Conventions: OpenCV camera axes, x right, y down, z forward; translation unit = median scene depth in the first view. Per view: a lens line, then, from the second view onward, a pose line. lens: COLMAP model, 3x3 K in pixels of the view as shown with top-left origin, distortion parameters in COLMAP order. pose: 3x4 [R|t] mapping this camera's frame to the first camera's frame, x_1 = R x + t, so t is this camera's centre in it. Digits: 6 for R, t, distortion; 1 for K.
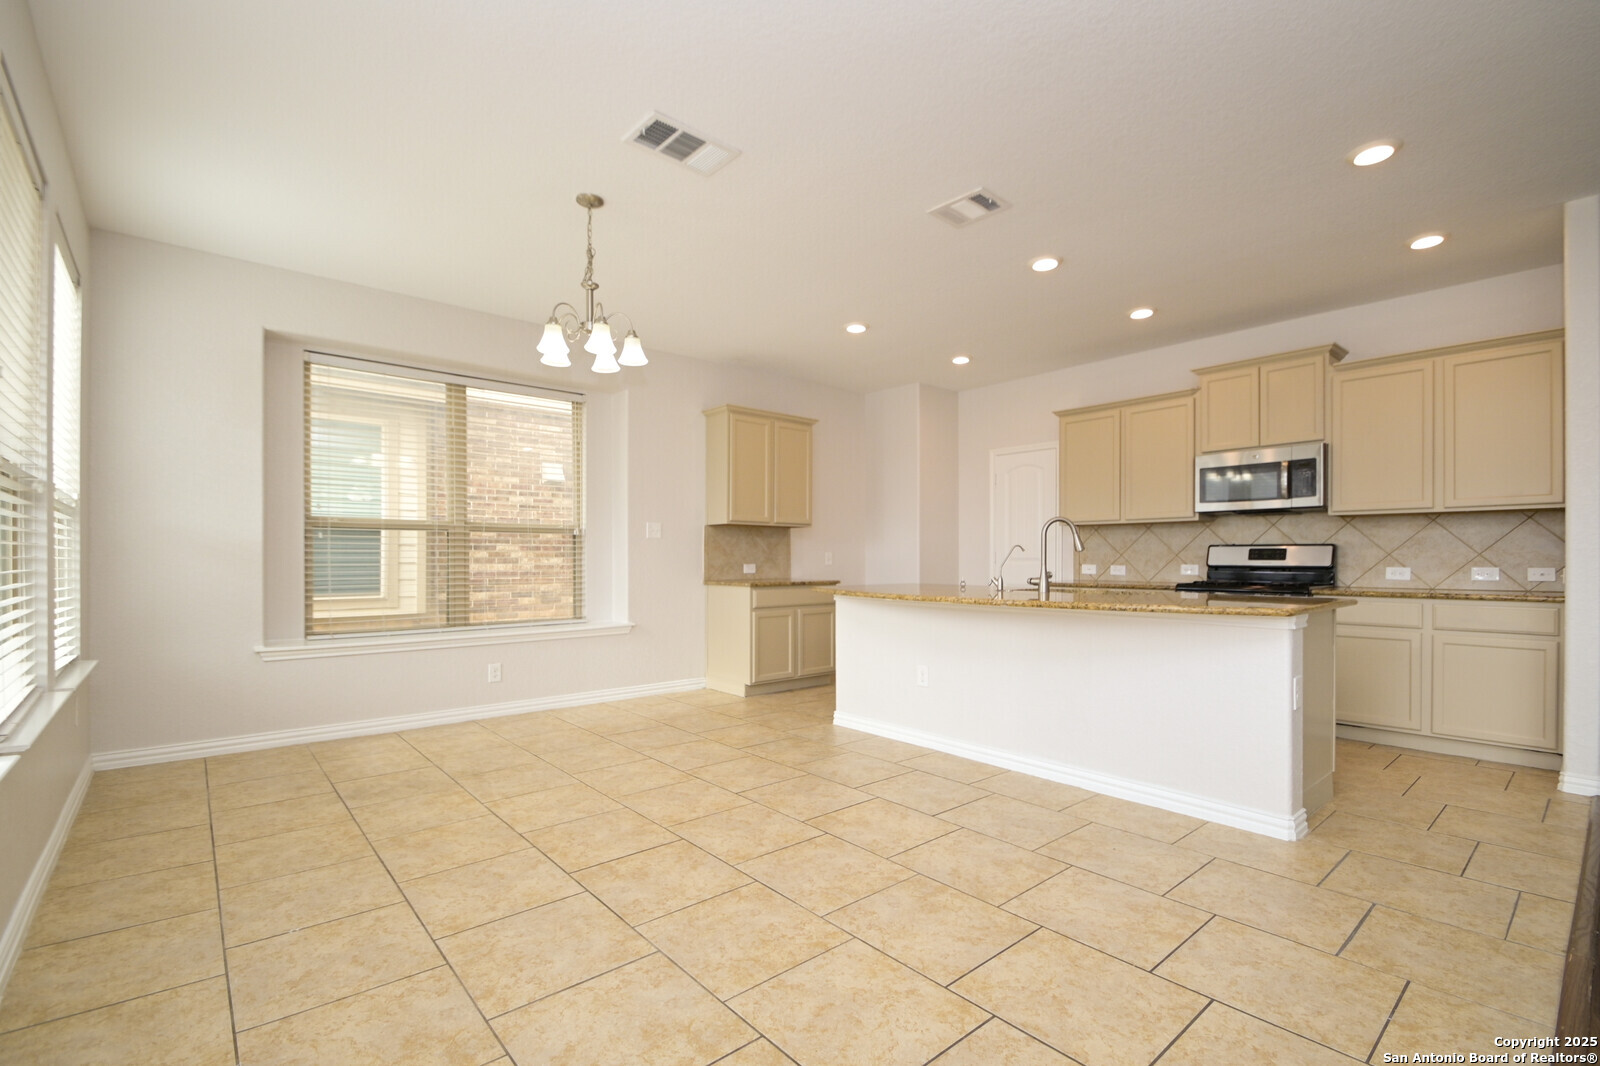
lens RADIAL K [[714.0, 0, 792.5], [0, 714.0, 564.2], [0, 0, 1]] dist [0.000106, -0.000352]
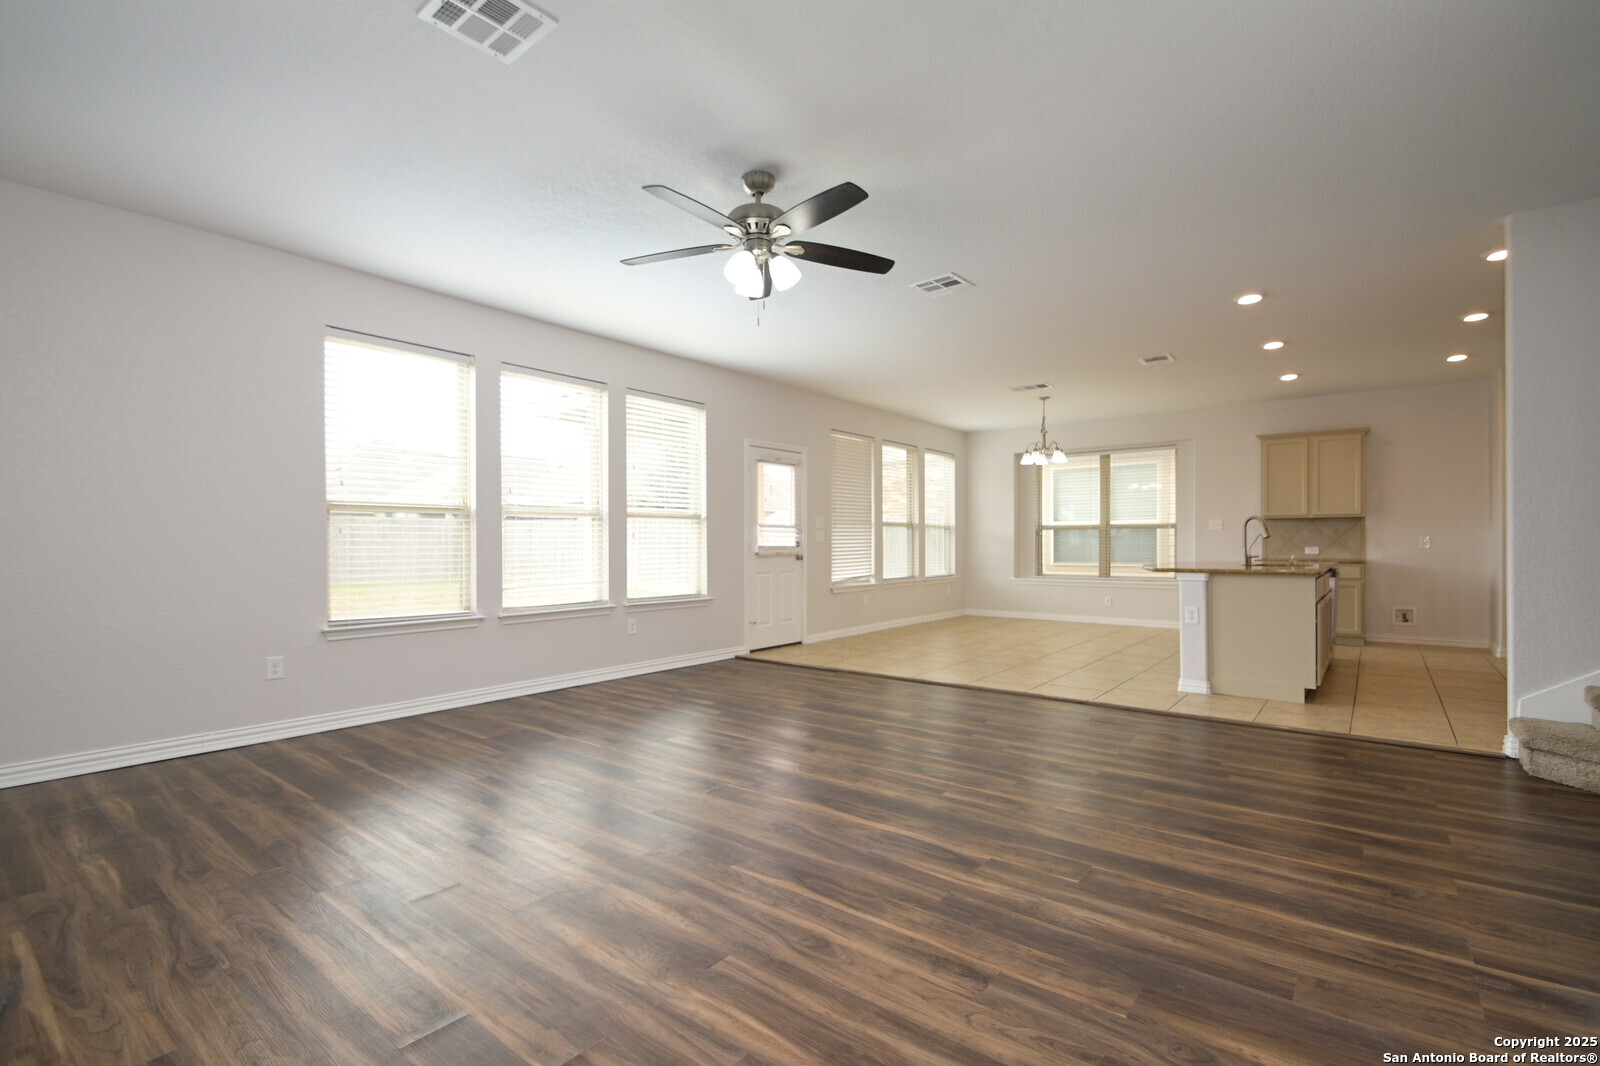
lens RADIAL K [[722.7, 0, 789.9], [0, 722.7, 545.4], [0, 0, 1]] dist [-0.000192, -0.000787]
pose [[0.179114, 0.000459, -0.983828, 1.354862], [-0.005617, 0.999984, -0.000556, 0.003599], [0.983812, 0.005626, 0.179114, -0.197565]]
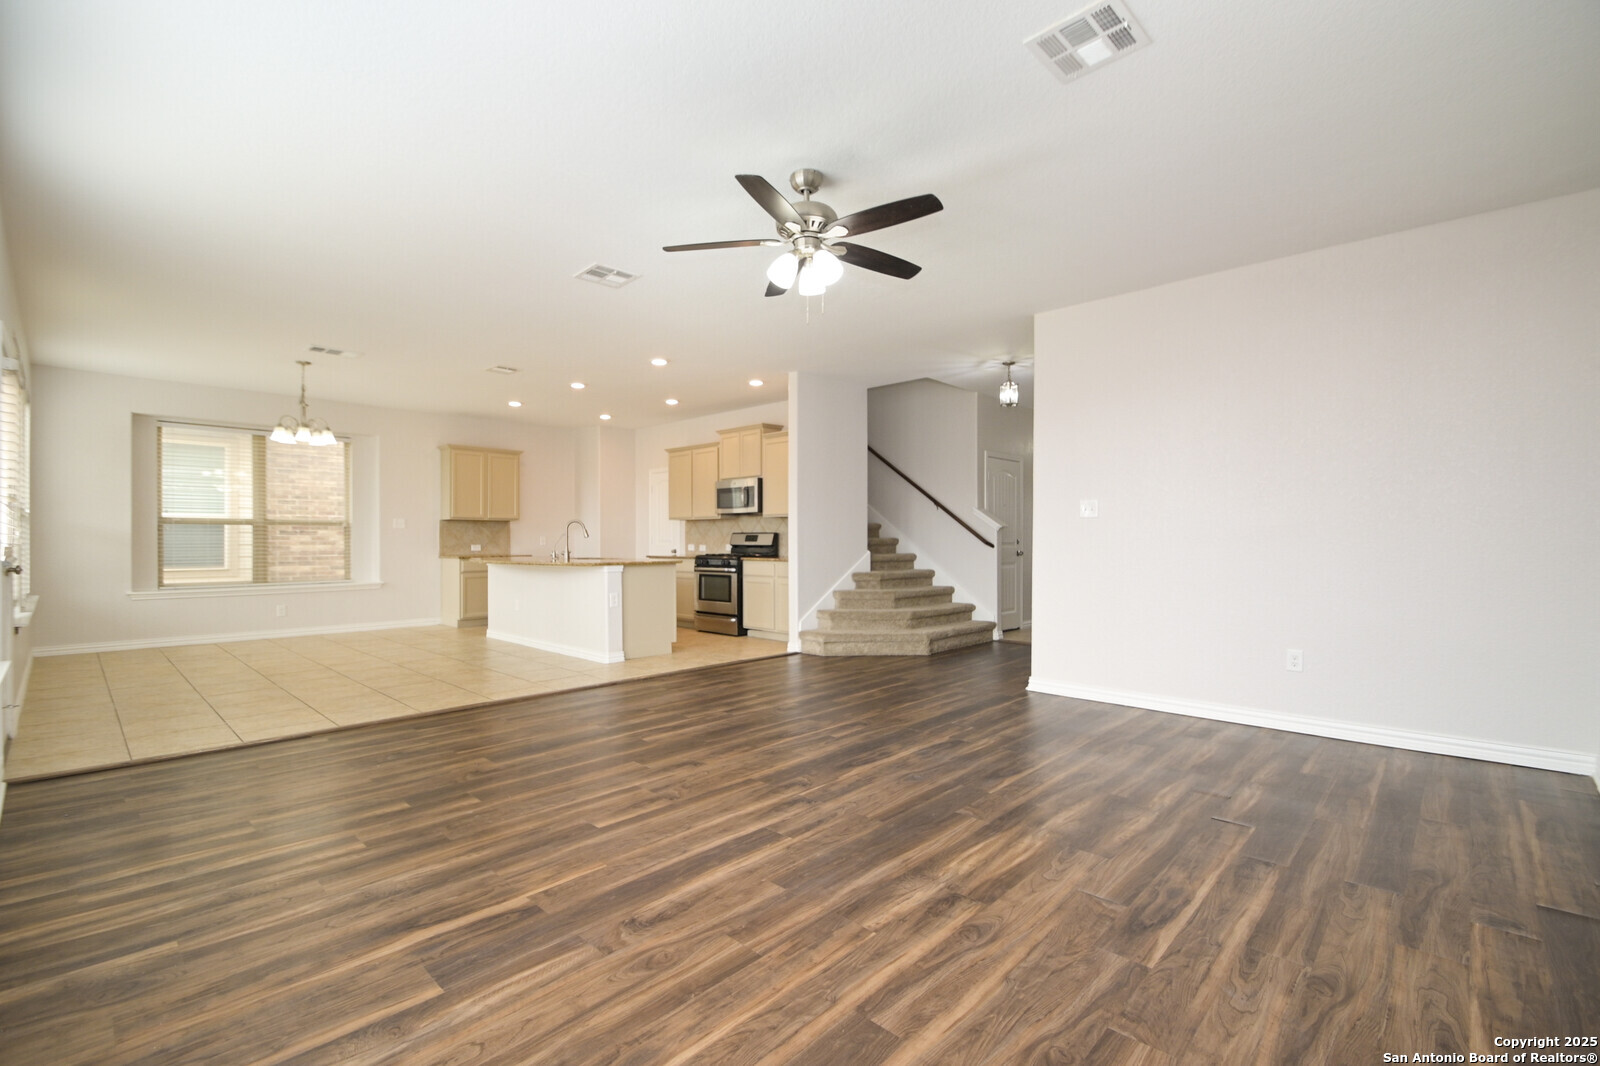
lens RADIAL K [[722.7, 0, 789.9], [0, 722.7, 545.4], [0, 0, 1]] dist [-0.000192, -0.000787]
pose [[0.995411, -0.002964, 0.095641, 0.599231], [0.002796, 0.999994, 0.001884, 0.000124], [-0.095646, -0.001608, 0.995414, -0.789841]]
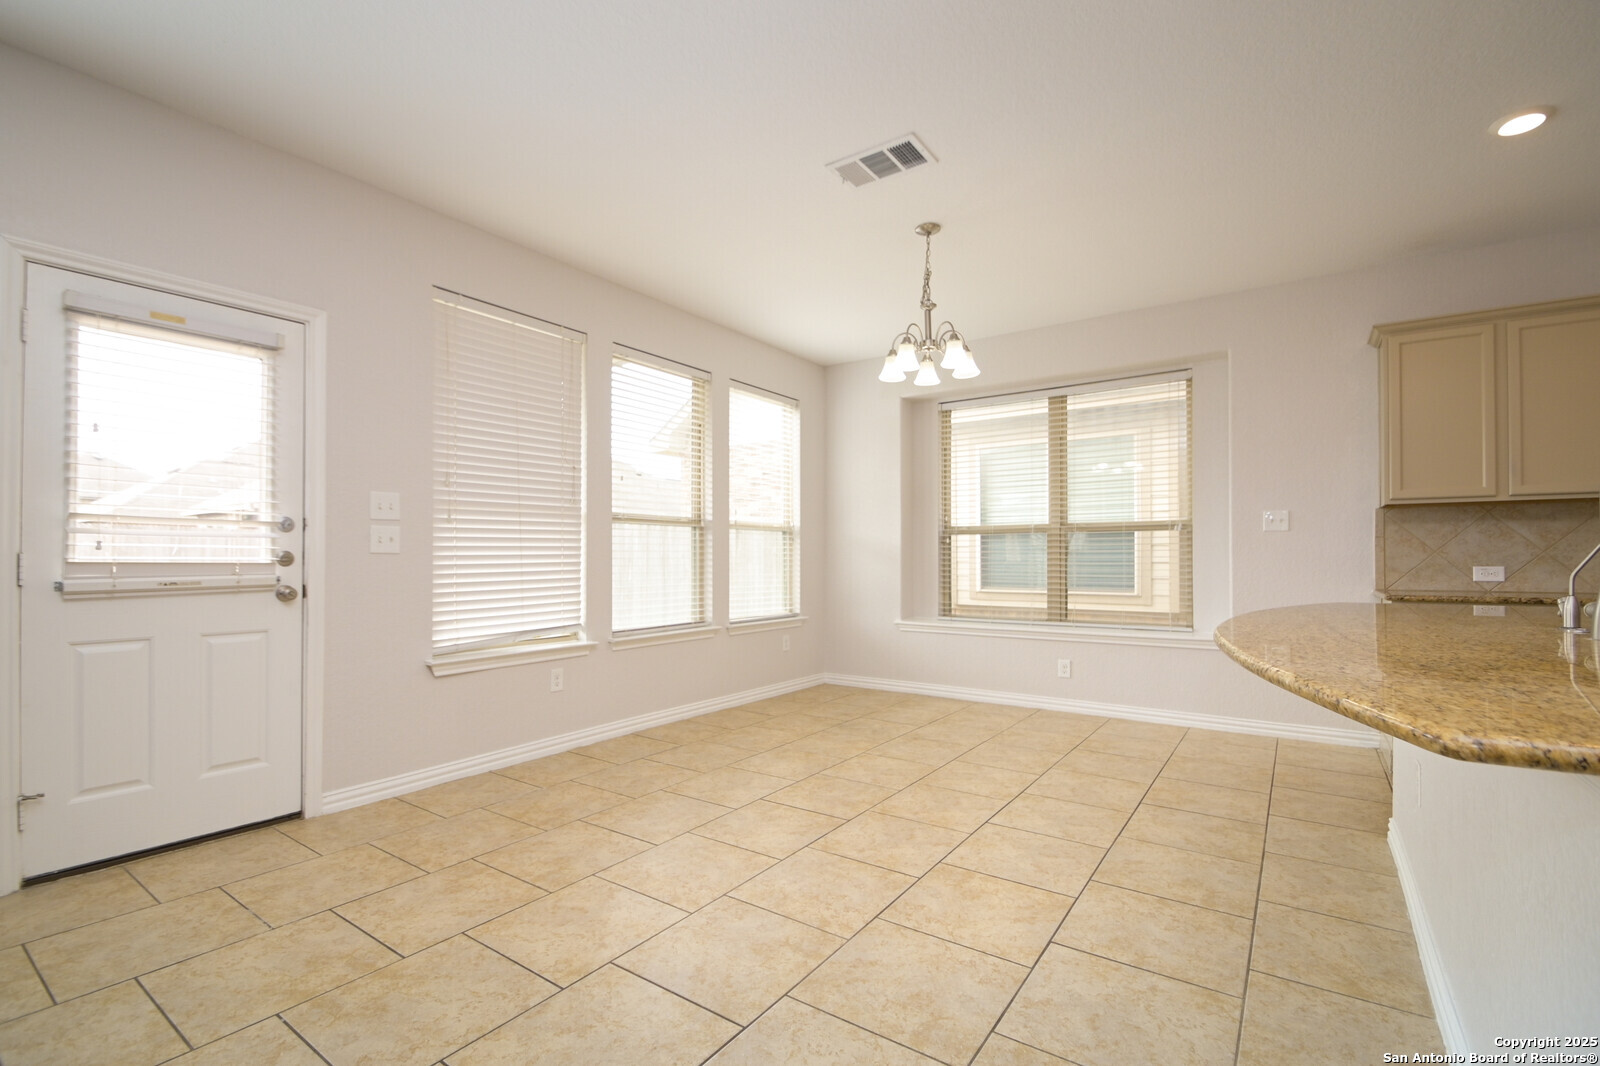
lens RADIAL K [[713.1, 0, 800.2], [0, 713.1, 545.6], [0, 0, 1]] dist [-0.001963, -0.000388]
pose [[0.249526, -0.018652, -0.968188, 0.488647], [-0.006767, 0.999756, -0.021004, -0.001524], [0.968344, 0.011793, 0.249339, 0.371316]]
